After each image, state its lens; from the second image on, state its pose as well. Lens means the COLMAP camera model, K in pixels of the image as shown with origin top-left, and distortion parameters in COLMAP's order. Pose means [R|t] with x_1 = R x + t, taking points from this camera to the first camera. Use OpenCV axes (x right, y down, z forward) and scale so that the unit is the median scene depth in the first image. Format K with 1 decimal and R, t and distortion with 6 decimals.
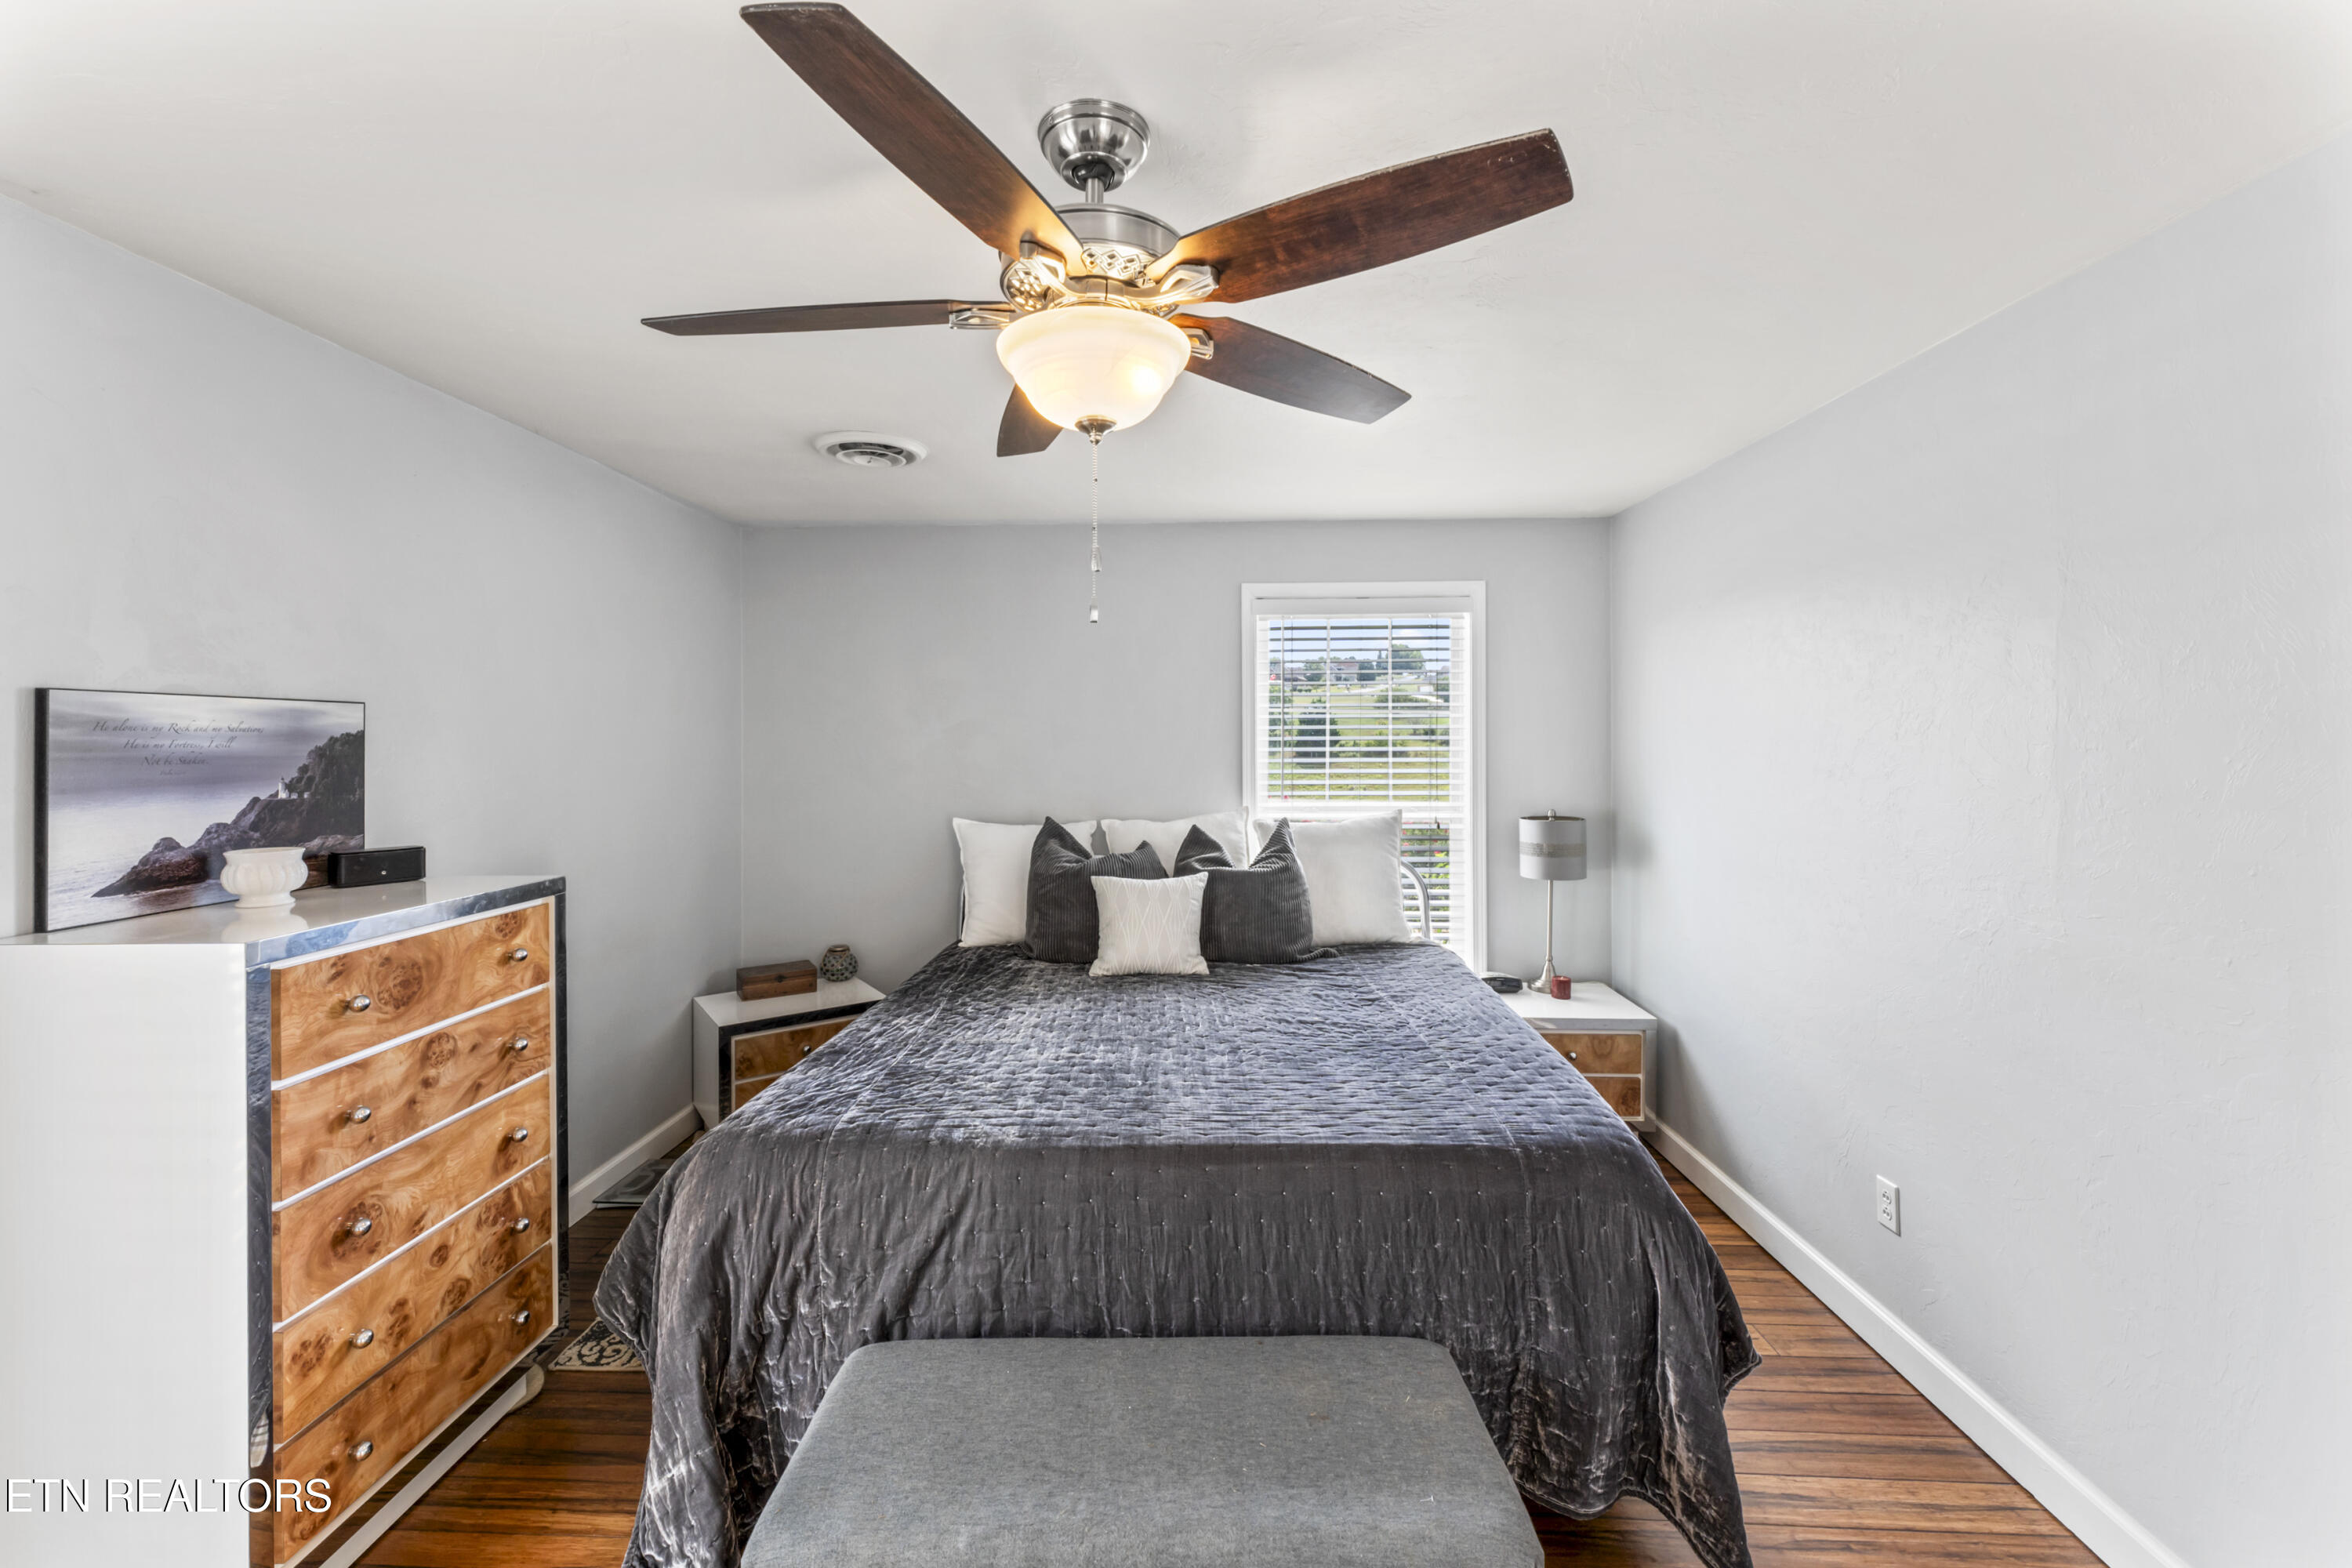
lens RADIAL K [[949.0, 0, 1151.5], [0, 949.0, 741.8], [0, 0, 1]] dist [0.002846, -0.000205]
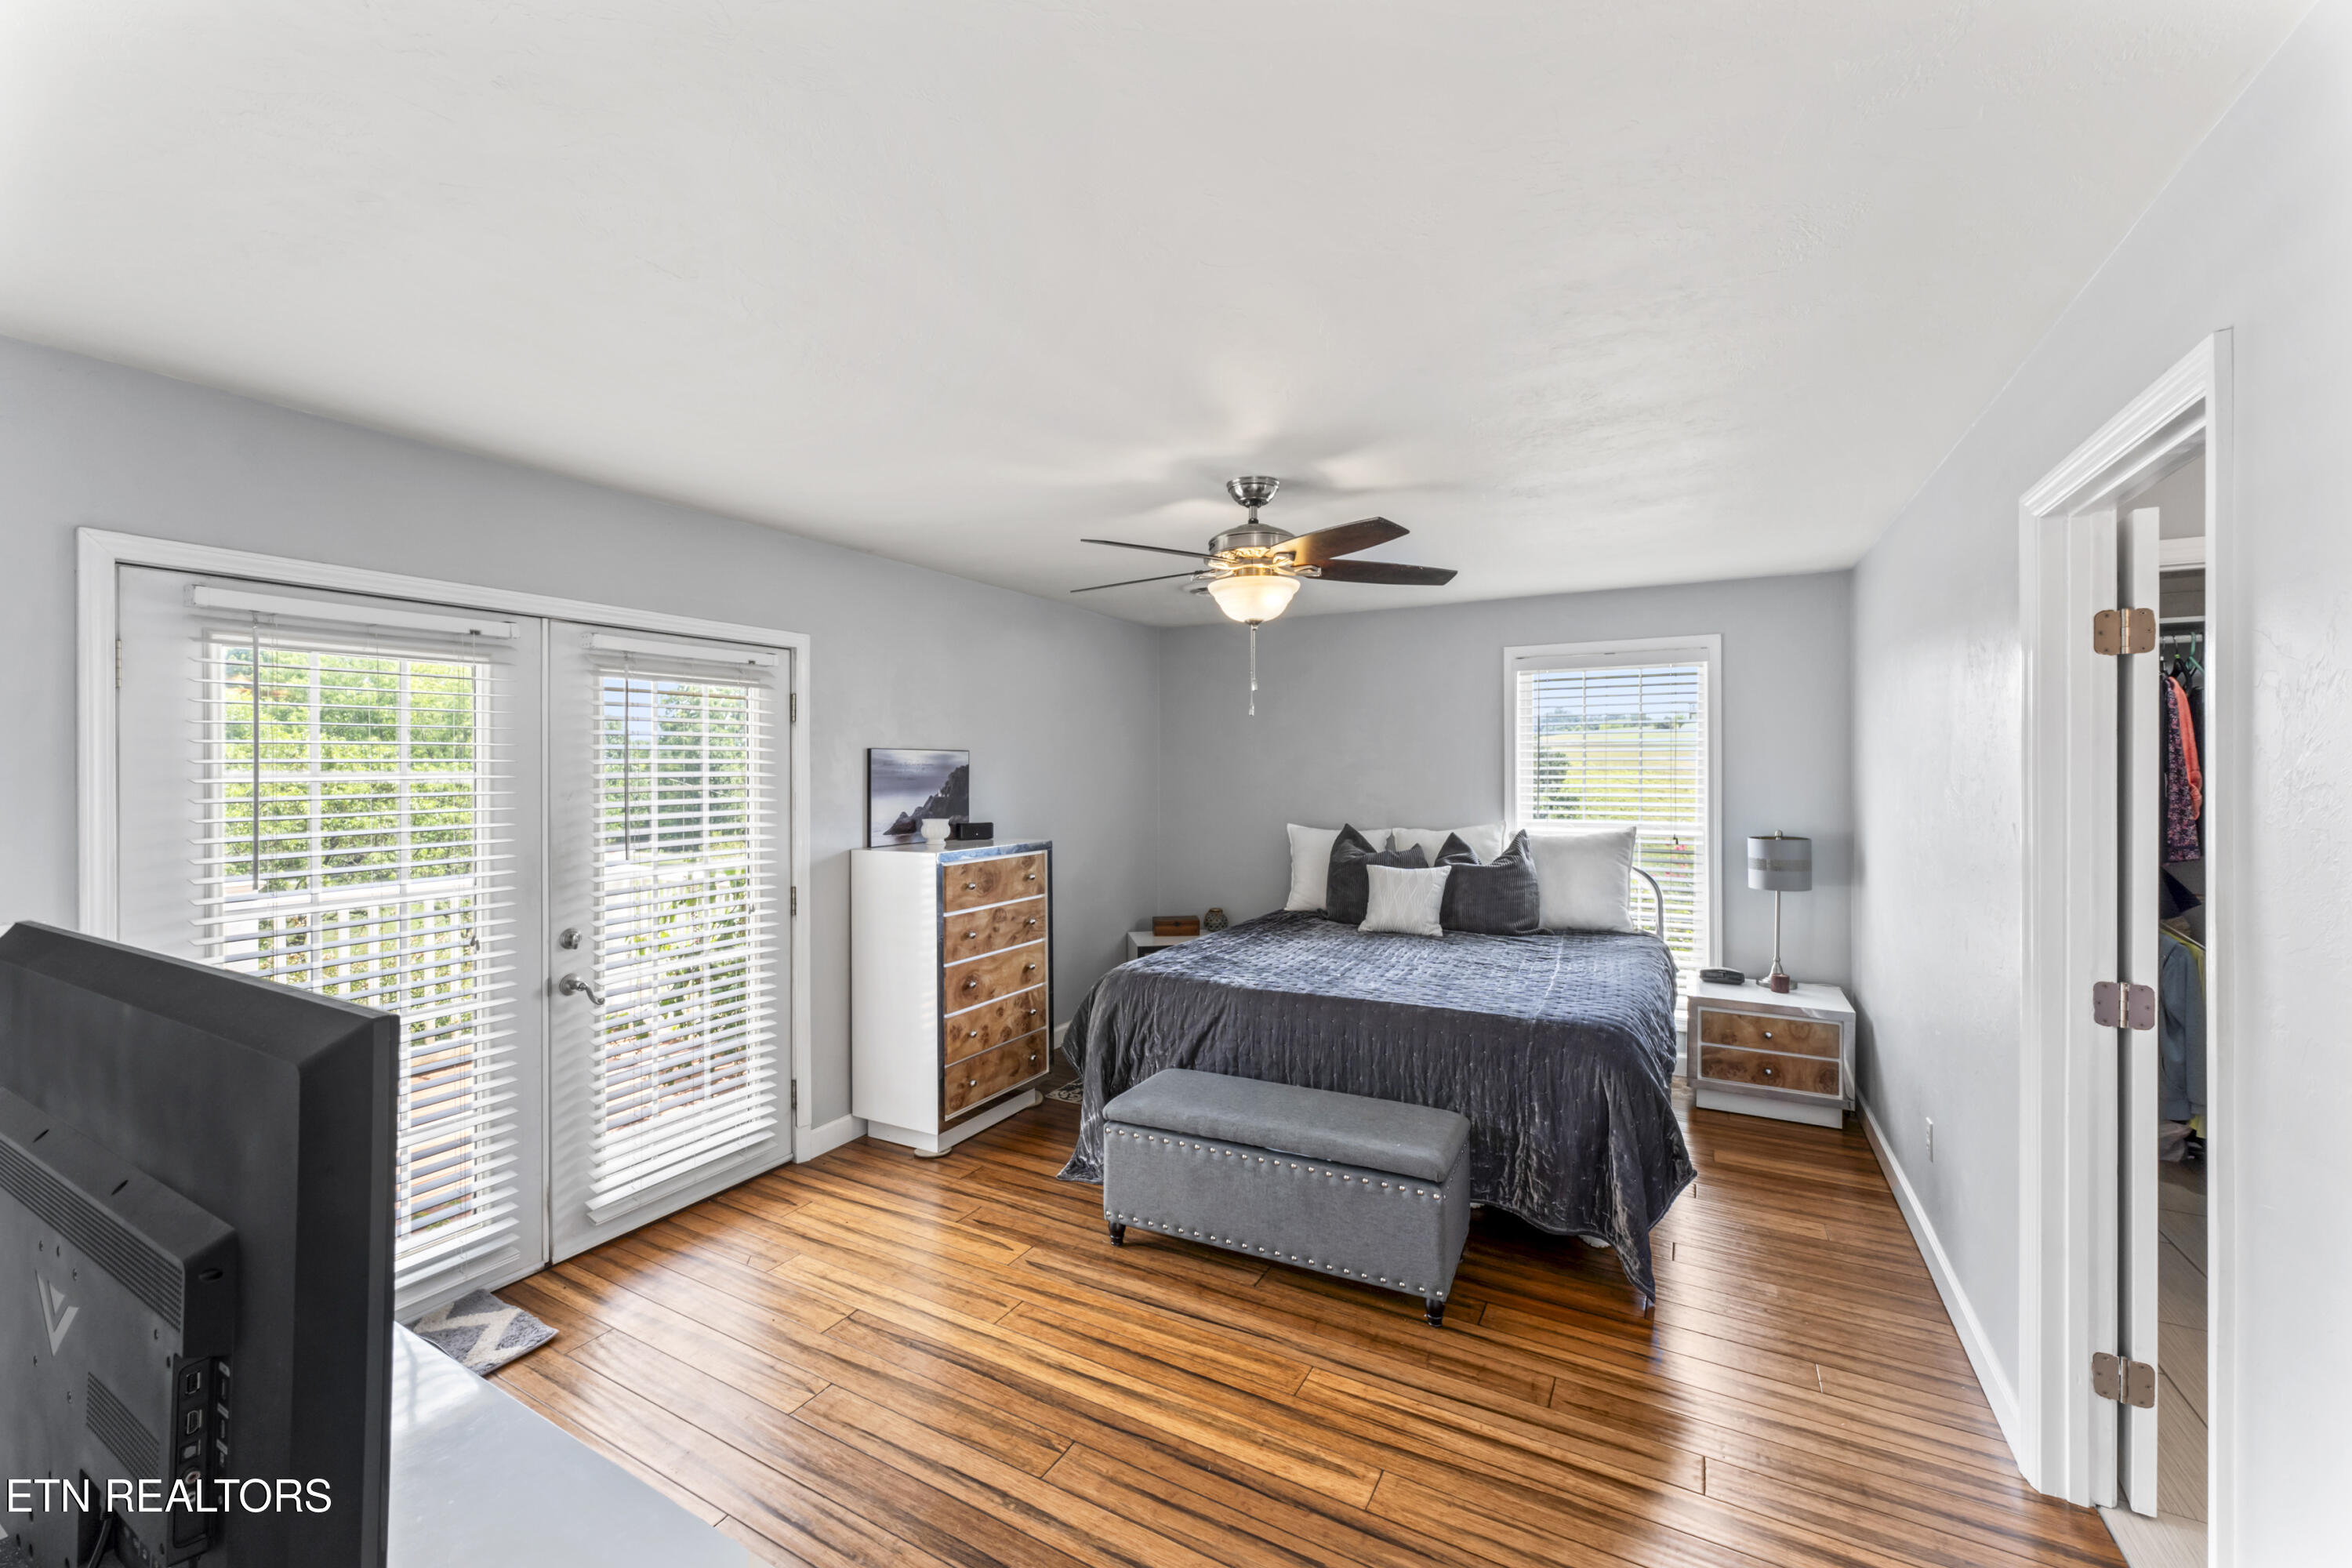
lens RADIAL K [[949.0, 0, 1132.6], [0, 949.0, 771.6], [0, 0, 1]] dist [0.002846, -0.000205]
pose [[0.880006, 0.003245, -0.474951, 0.497162], [-0.001472, 0.999990, 0.004103, -0.006487], [0.474960, -0.002912, 0.880003, -0.694997]]
